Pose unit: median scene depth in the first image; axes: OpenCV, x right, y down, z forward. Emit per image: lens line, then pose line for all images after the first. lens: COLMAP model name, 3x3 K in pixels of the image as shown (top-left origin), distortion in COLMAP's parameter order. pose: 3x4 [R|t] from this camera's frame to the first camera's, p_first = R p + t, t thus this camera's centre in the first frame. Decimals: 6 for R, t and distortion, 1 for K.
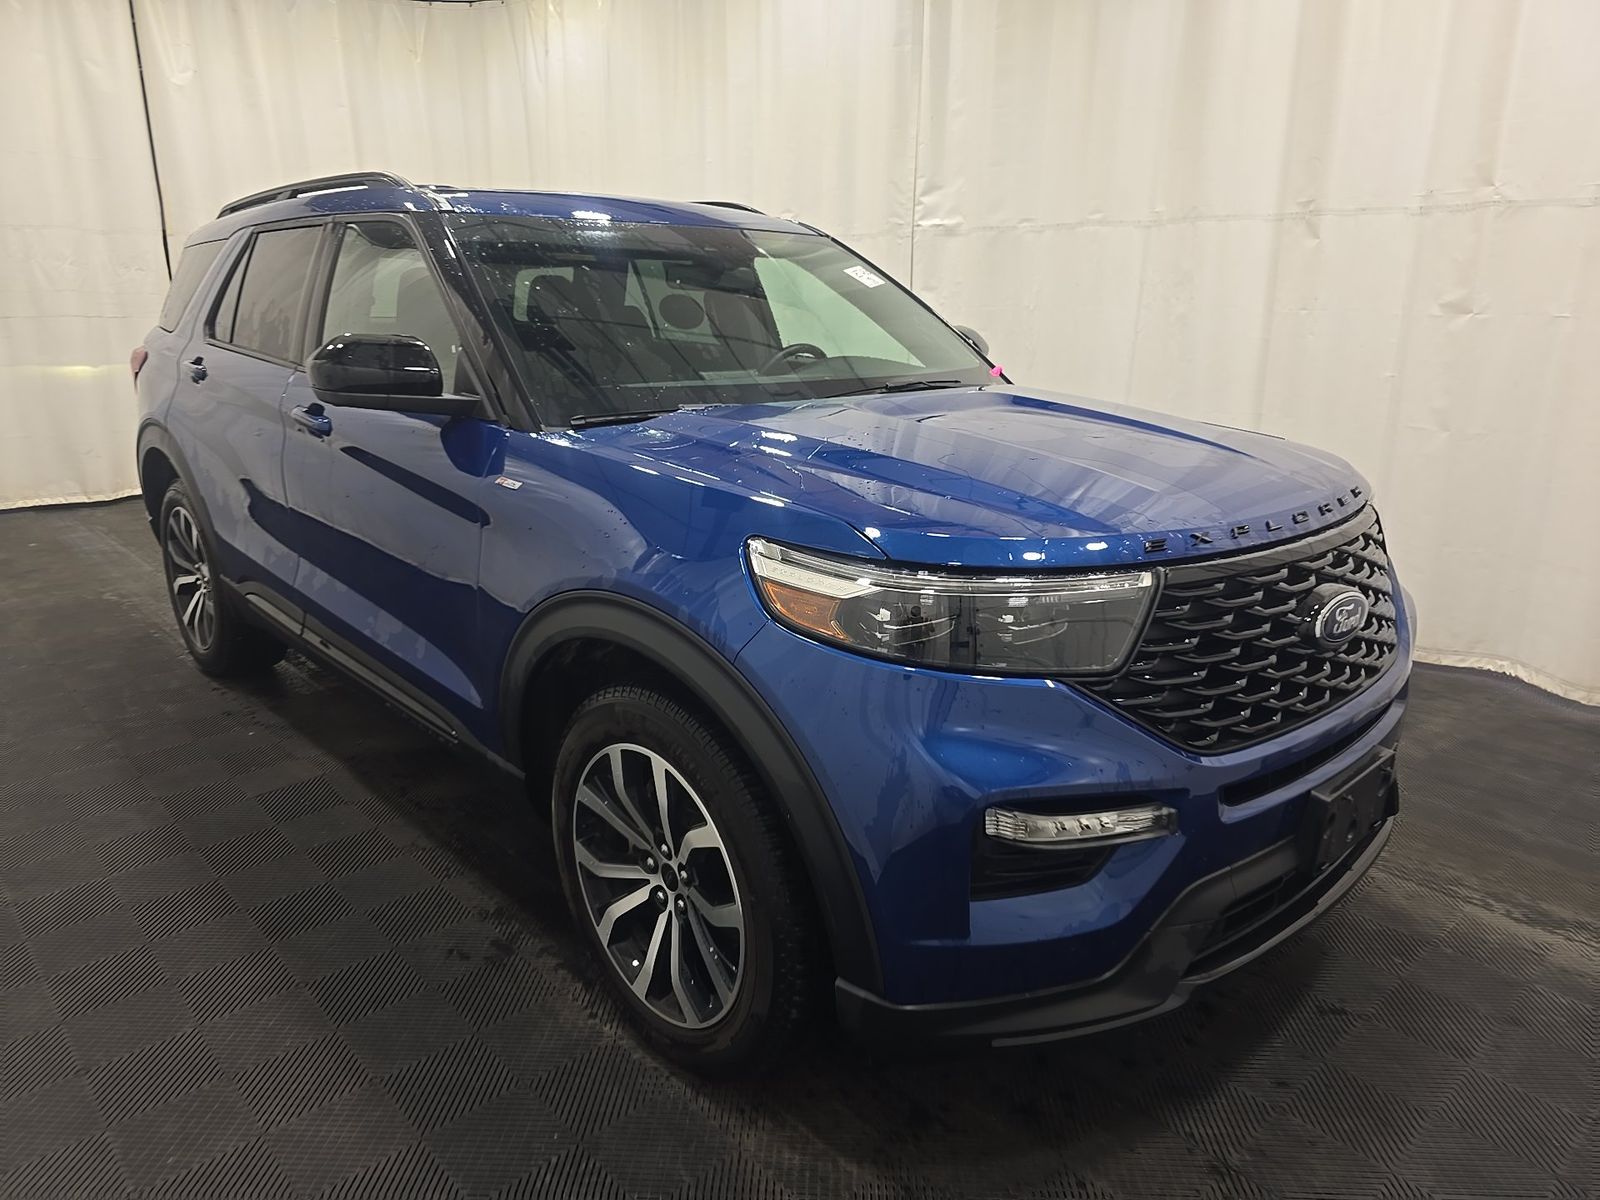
lens RADIAL K [[1076.9, 0, 810.7], [0, 1076.9, 599.7], [0, 0, 1]] dist [0.050257, -0.026831]
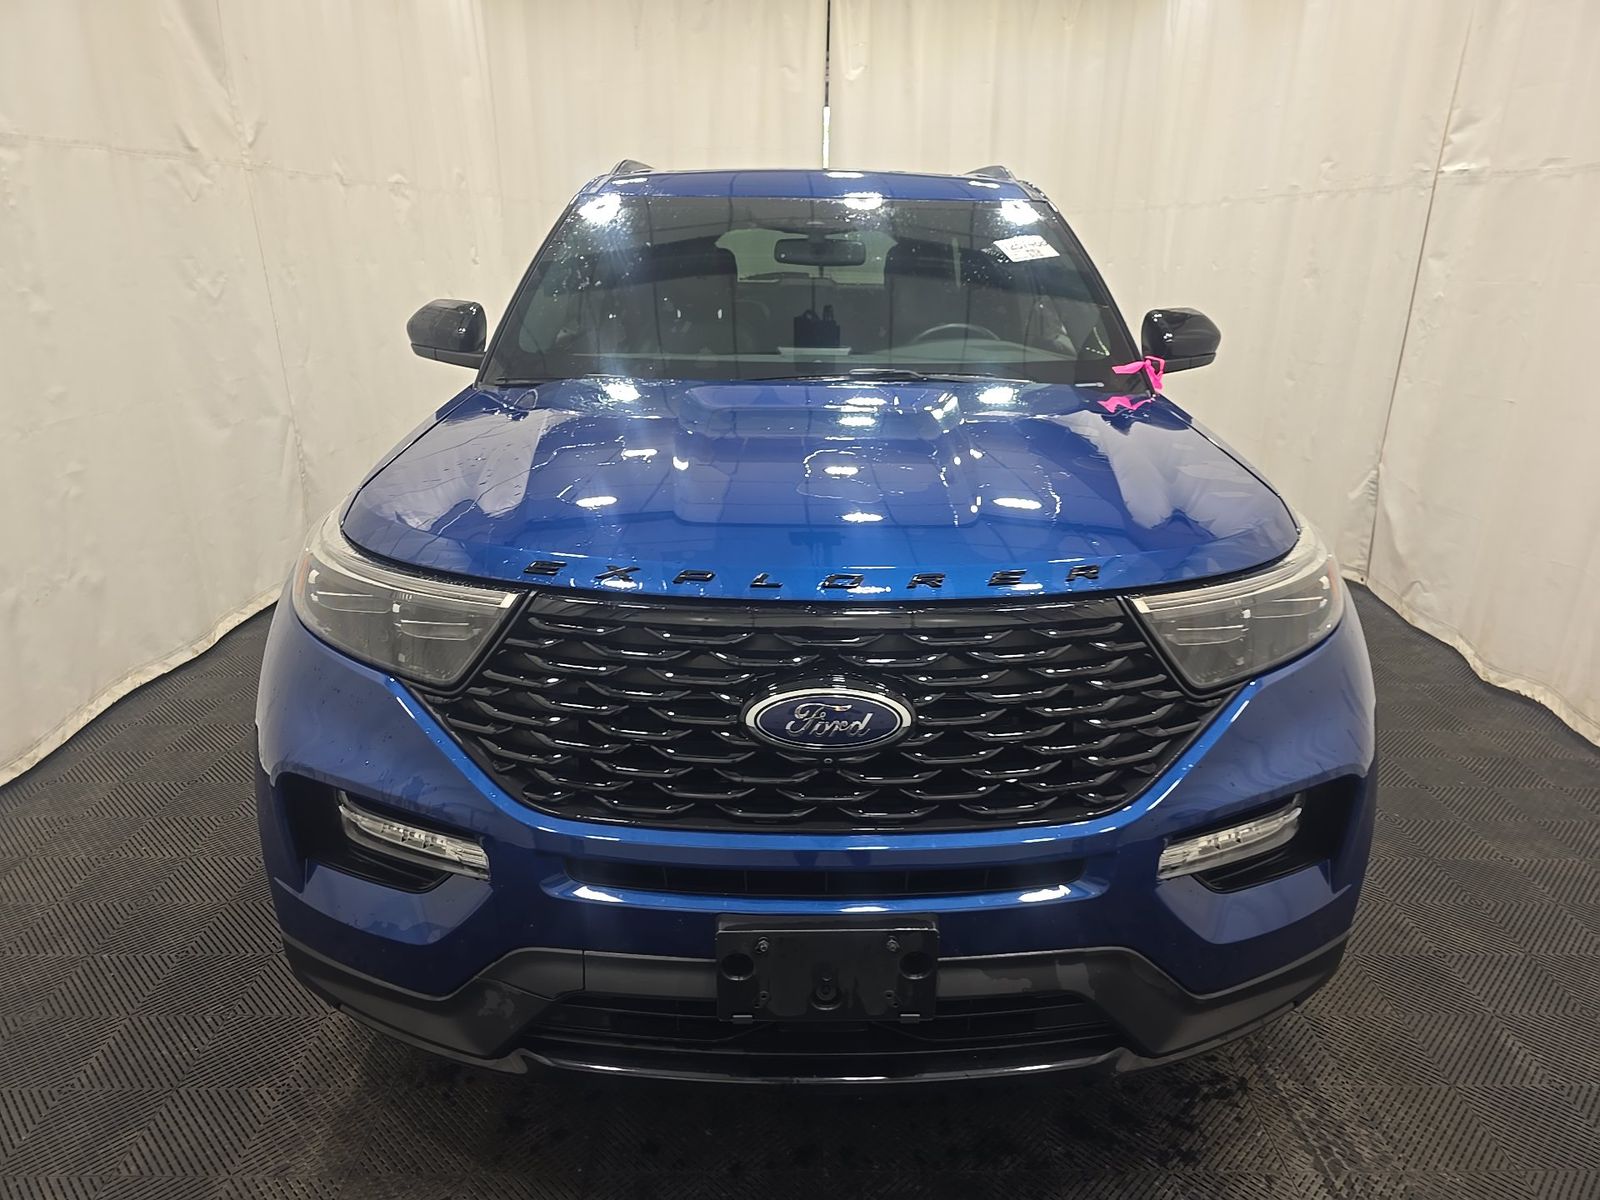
lens RADIAL K [[1076.9, 0, 810.7], [0, 1076.9, 599.7], [0, 0, 1]] dist [0.050257, -0.026831]
pose [[0.741404, 0.209337, -0.637572, 0.353917], [-0.188656, 0.976801, 0.101338, -0.052168], [0.643995, 0.045149, 0.763696, 0.156410]]
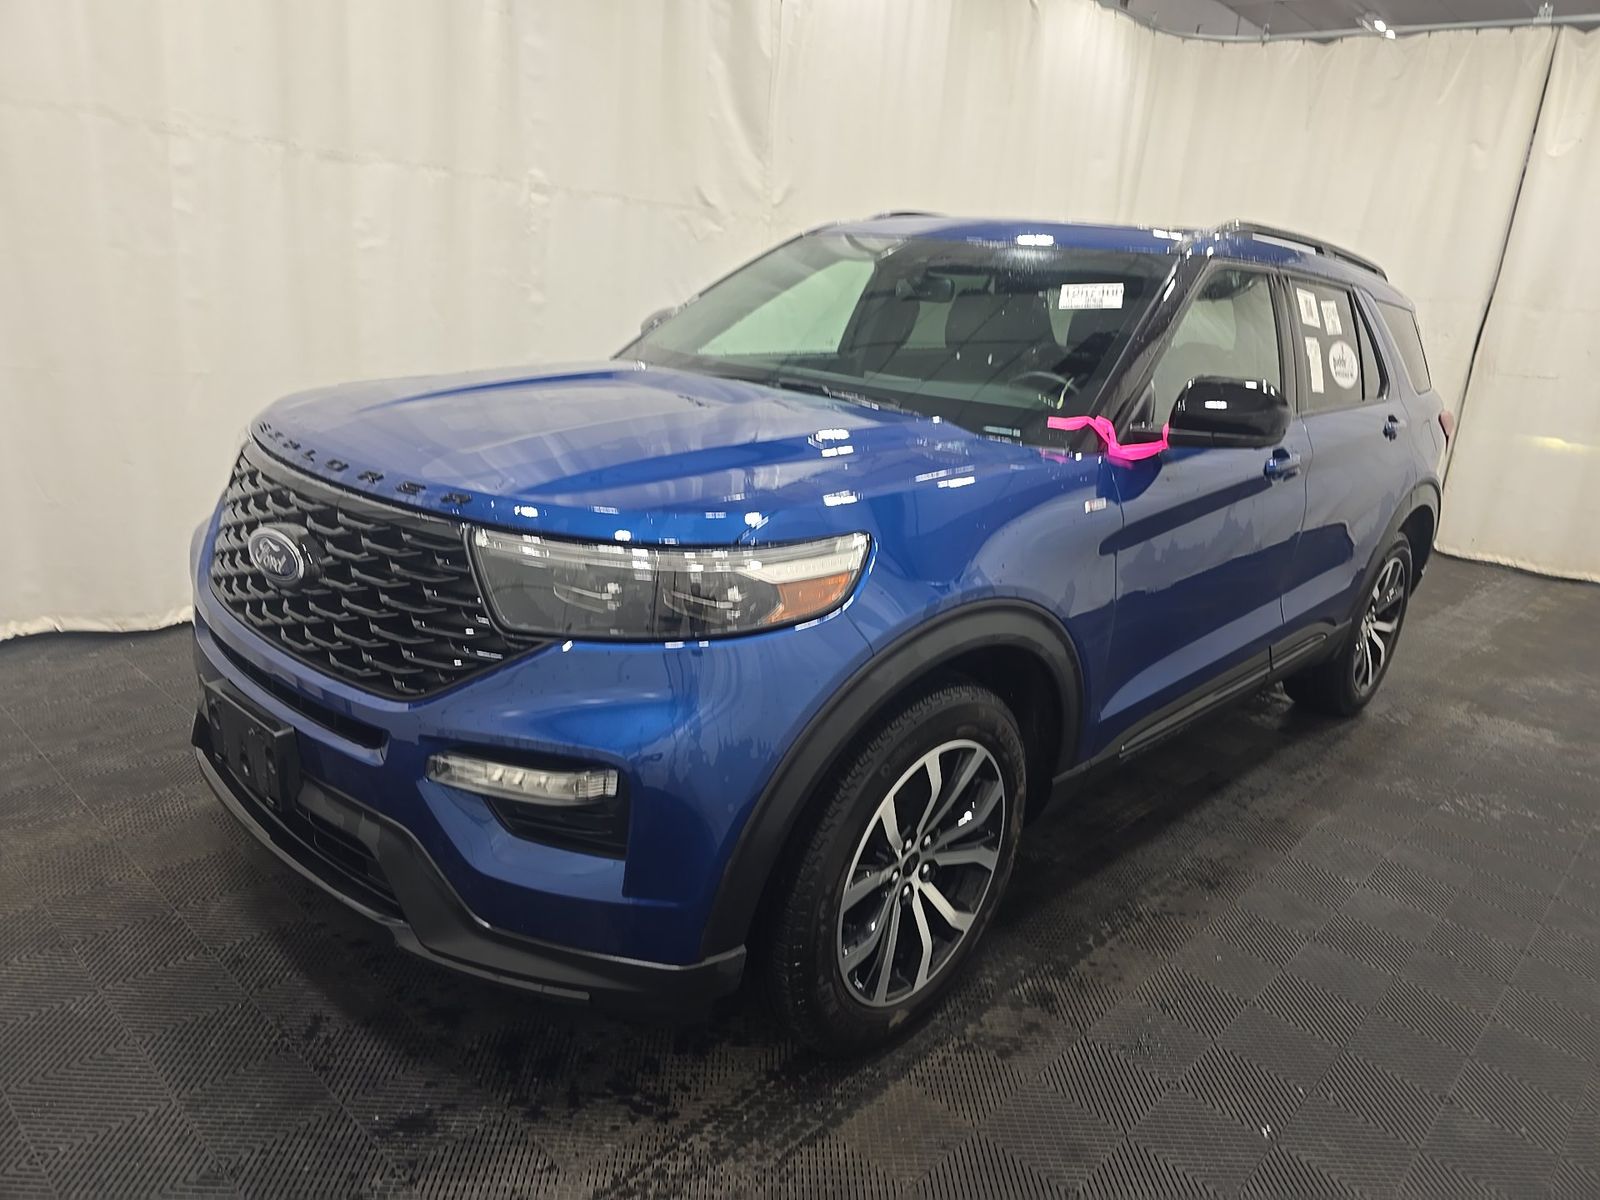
lens RADIAL K [[1076.9, 0, 810.7], [0, 1076.9, 599.7], [0, 0, 1]] dist [0.050257, -0.026831]
pose [[0.090213, 0.277515, -0.956476, 0.572211], [-0.366691, 0.902180, 0.227176, -0.136207], [0.925959, 0.330237, 0.183151, 0.488836]]
